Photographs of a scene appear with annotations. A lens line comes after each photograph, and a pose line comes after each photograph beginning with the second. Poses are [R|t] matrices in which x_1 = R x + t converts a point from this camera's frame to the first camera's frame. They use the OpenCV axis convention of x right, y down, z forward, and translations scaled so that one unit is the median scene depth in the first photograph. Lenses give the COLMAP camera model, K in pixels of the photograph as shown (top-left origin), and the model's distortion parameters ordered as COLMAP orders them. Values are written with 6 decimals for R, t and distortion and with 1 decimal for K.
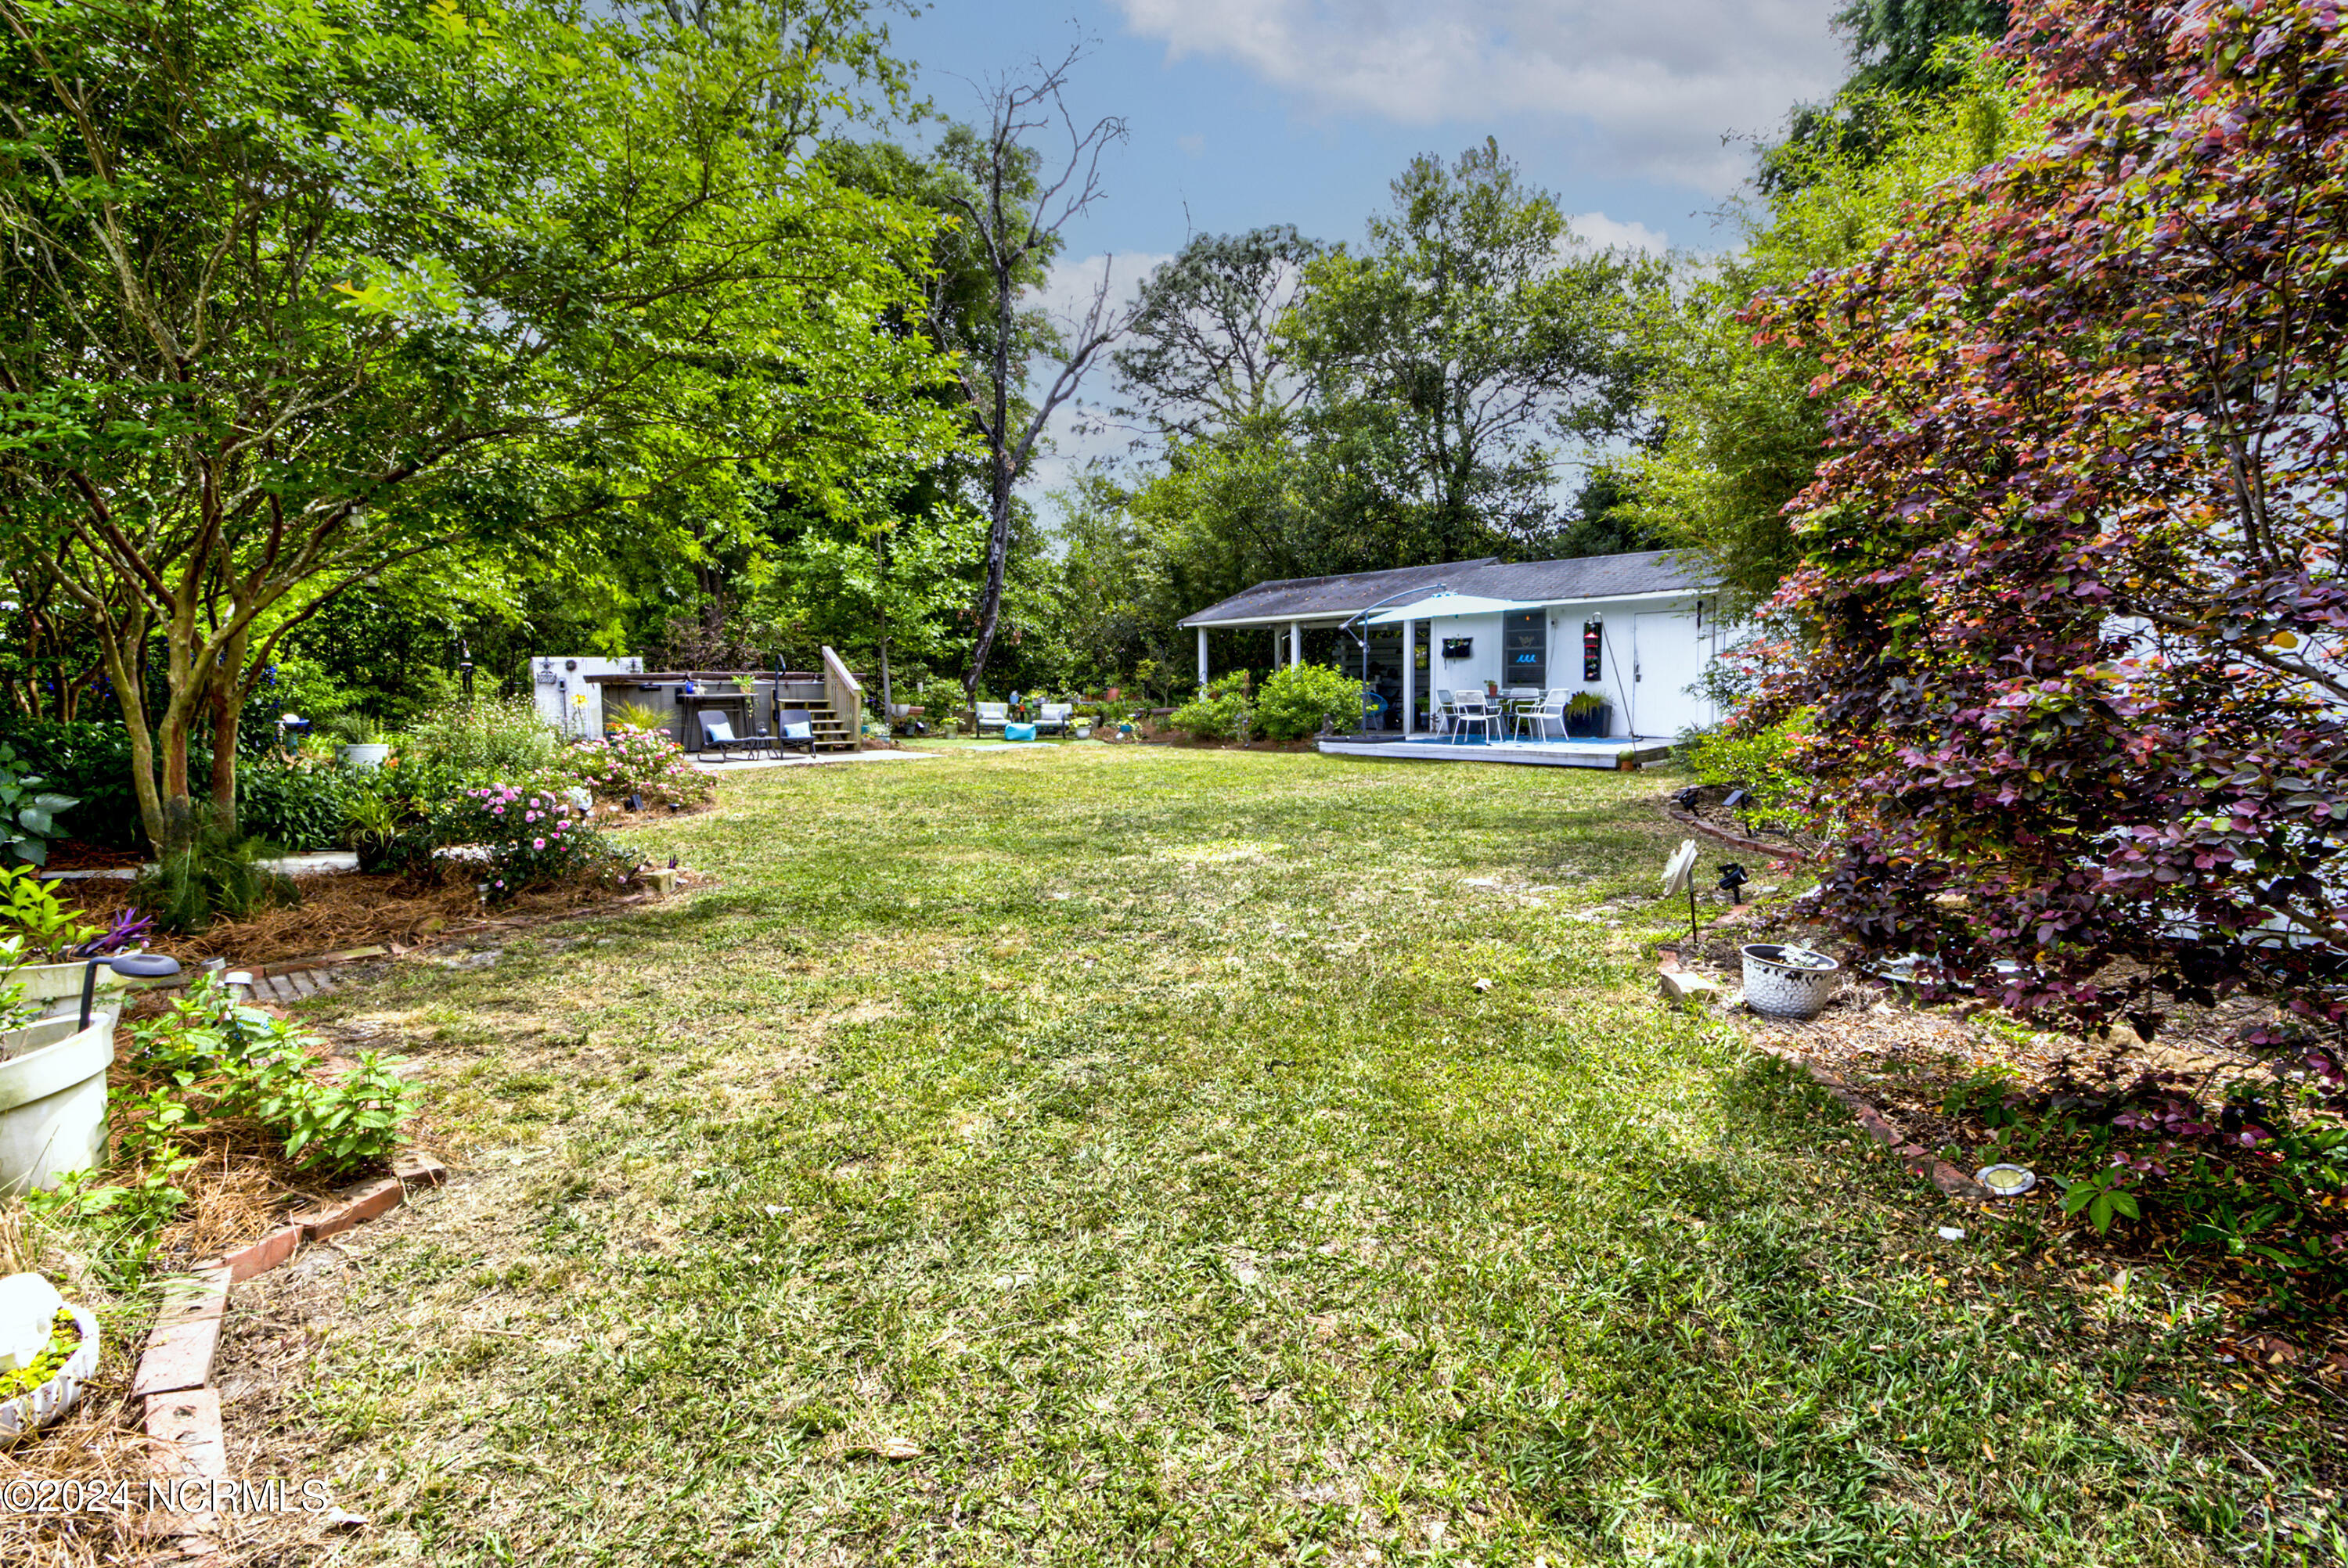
lens RADIAL K [[1049.3, 0, 1170.1], [0, 1049.3, 820.3], [0, 0, 1]] dist [-0.000206, -0.000039]
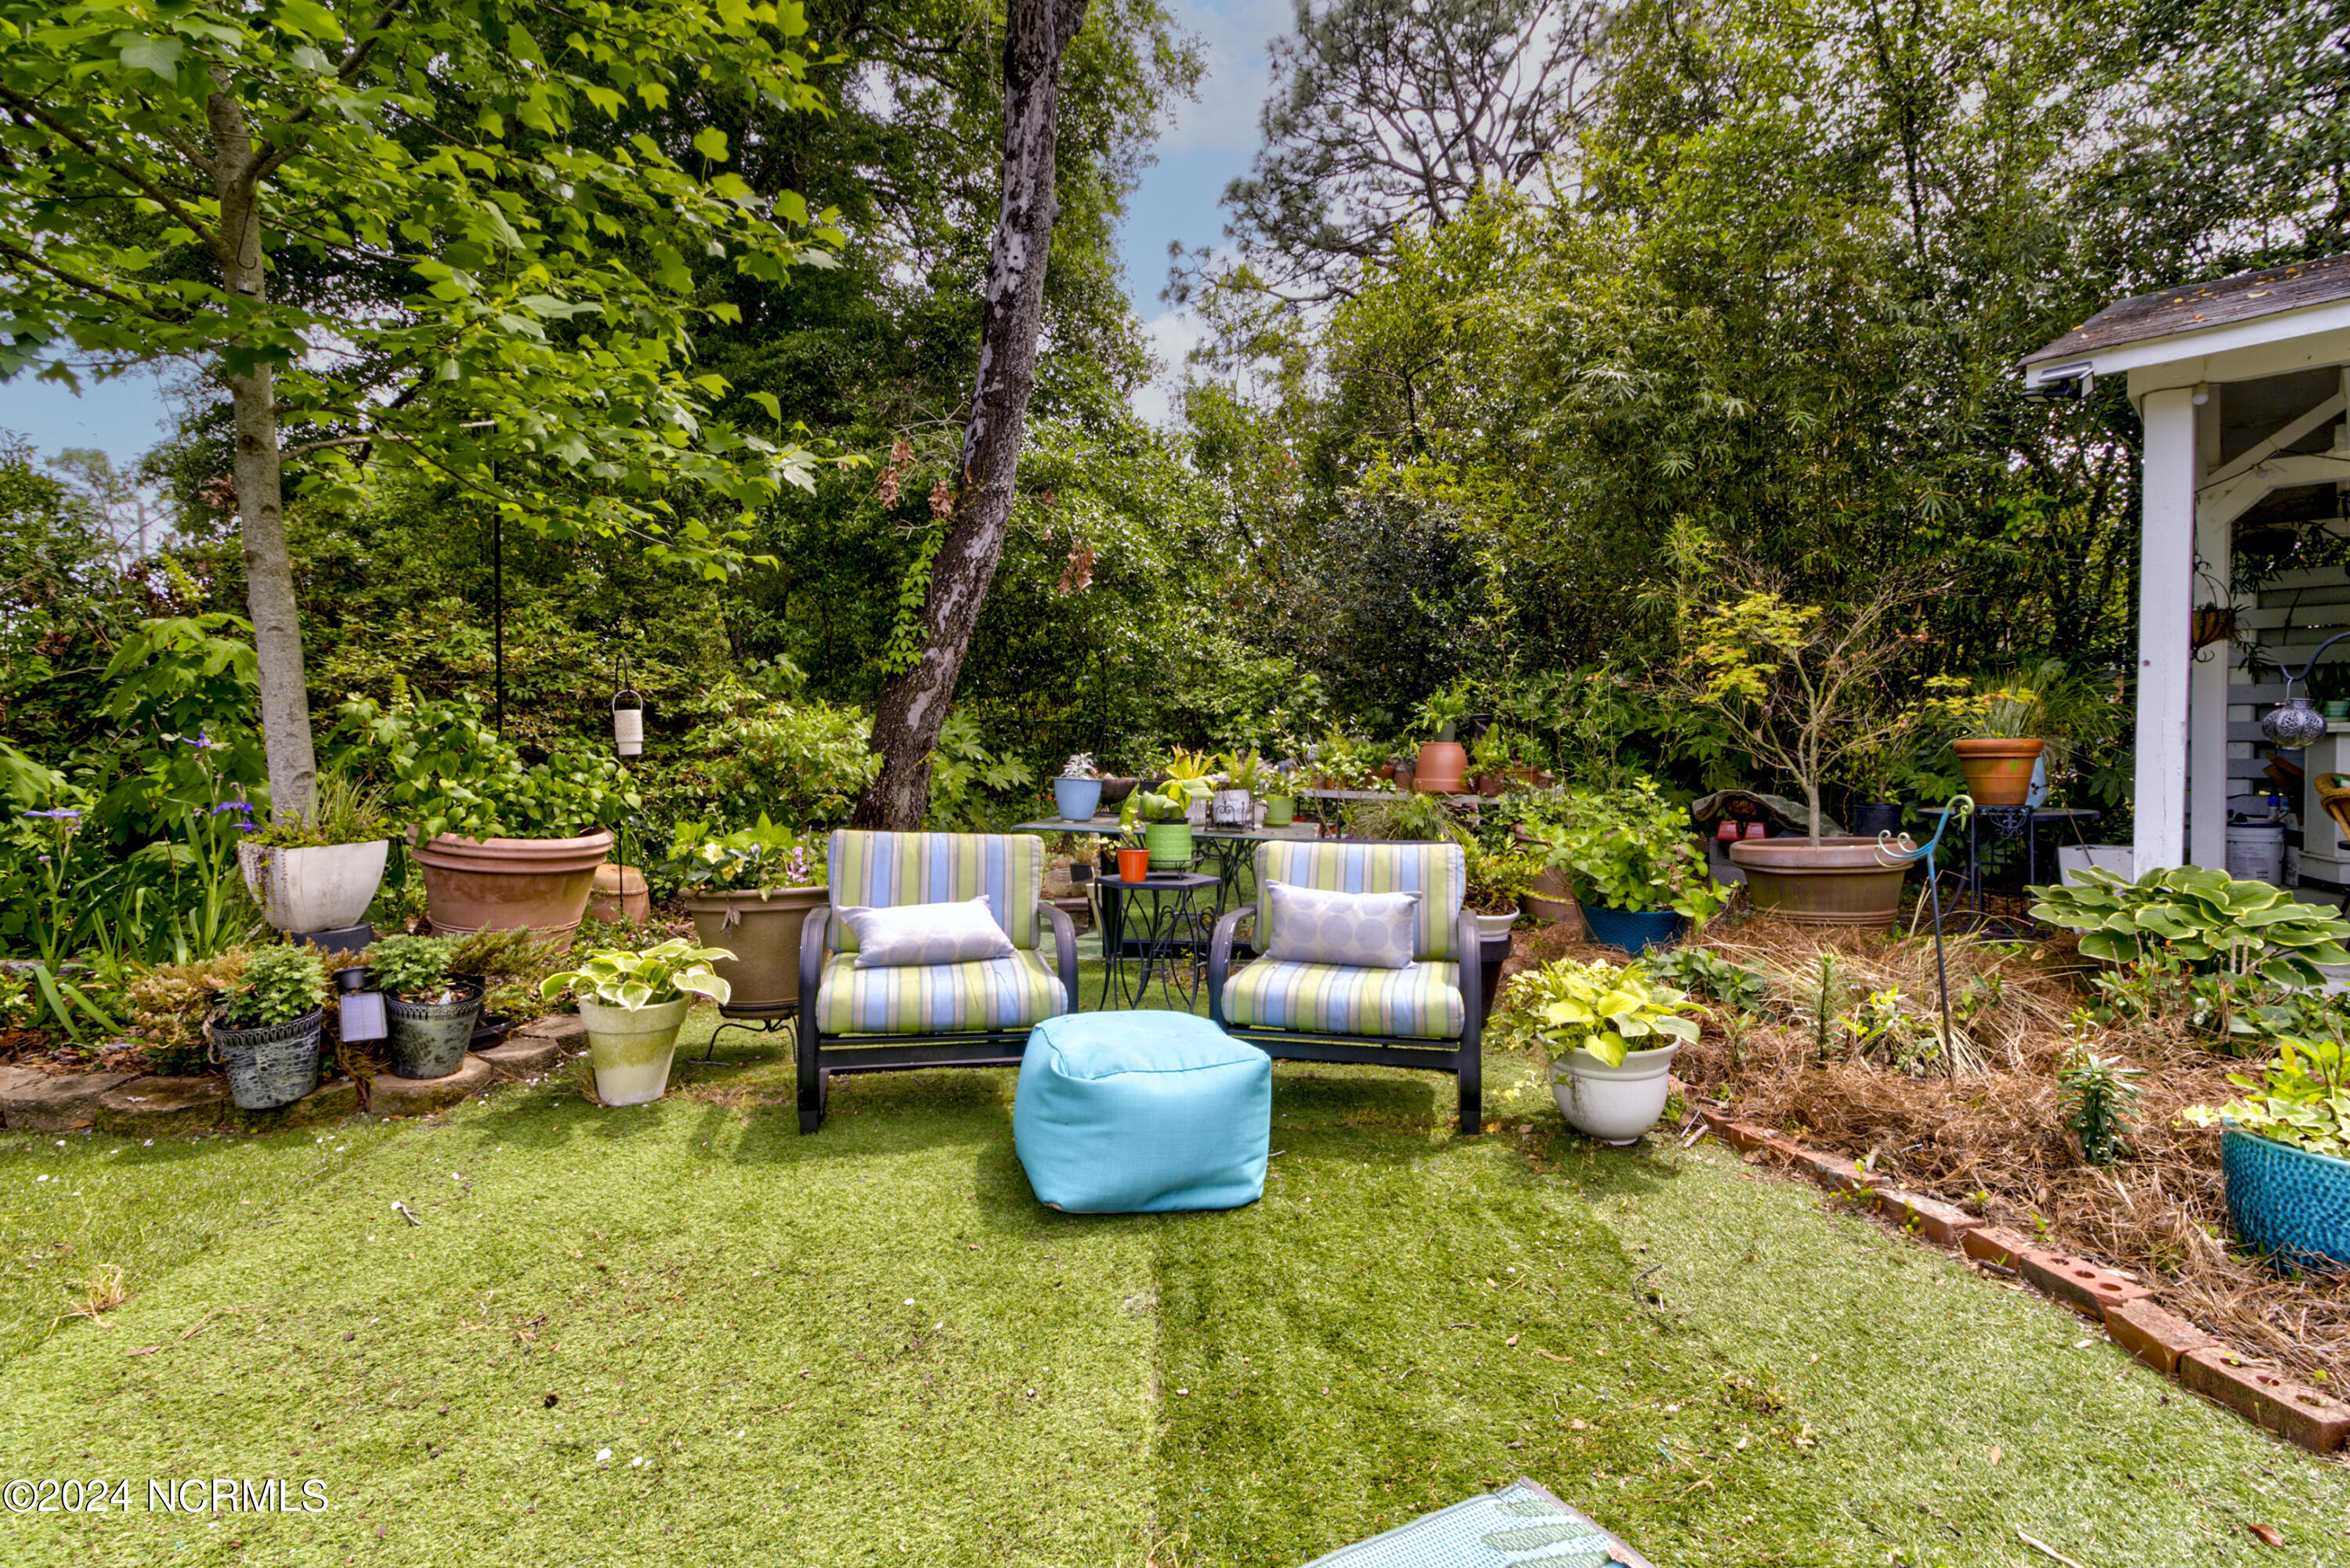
lens RADIAL K [[989.3, 0, 1175.0], [0, 989.3, 784.0], [0, 0, 1]] dist [0.024125, 0.000002]
pose [[0.999744, 0.013787, -0.017947, -0.154799], [-0.015247, 0.996357, -0.083907, -0.125503], [0.016725, 0.084159, 0.996312, 0.998019]]
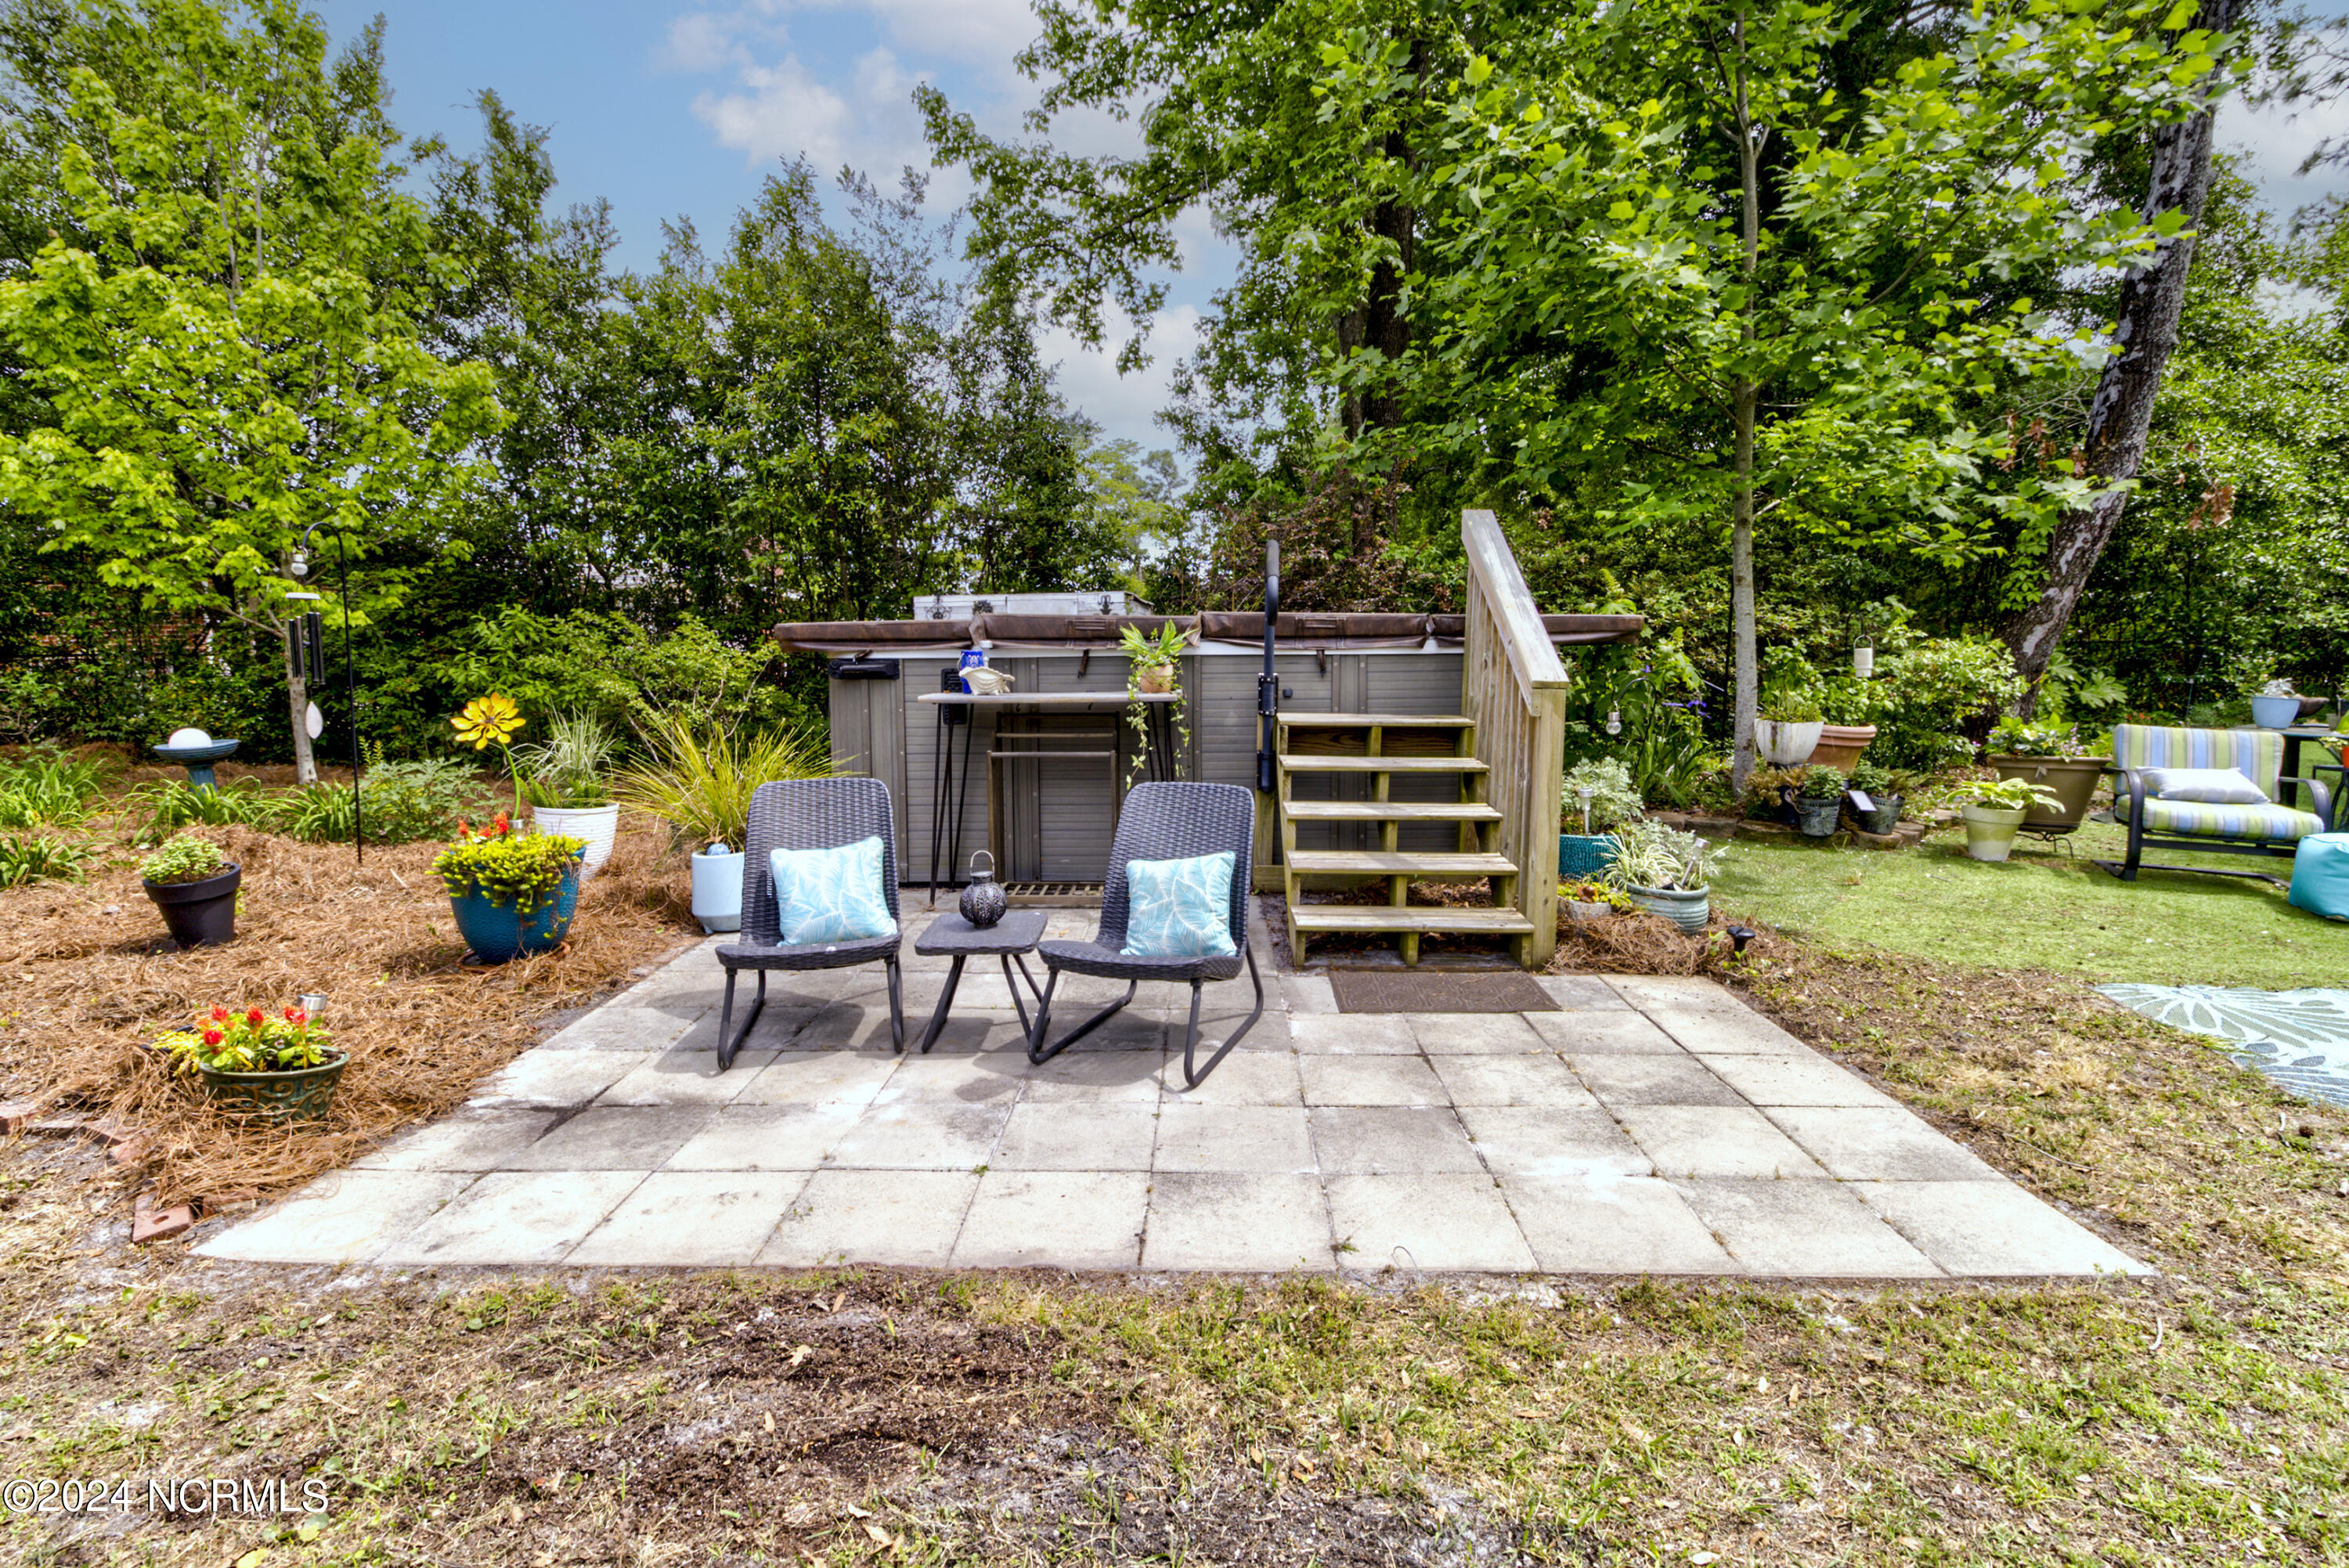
lens RADIAL K [[1052.2, 0, 1174.5], [0, 1052.2, 784.0], [0, 0, 1]] dist [-0.023678, -0.000085]
pose [[0.711239, 0.087083, -0.697535, -0.198663], [-0.086611, 0.995592, 0.035981, -0.101570], [0.697594, 0.034823, 0.715647, 0.767712]]
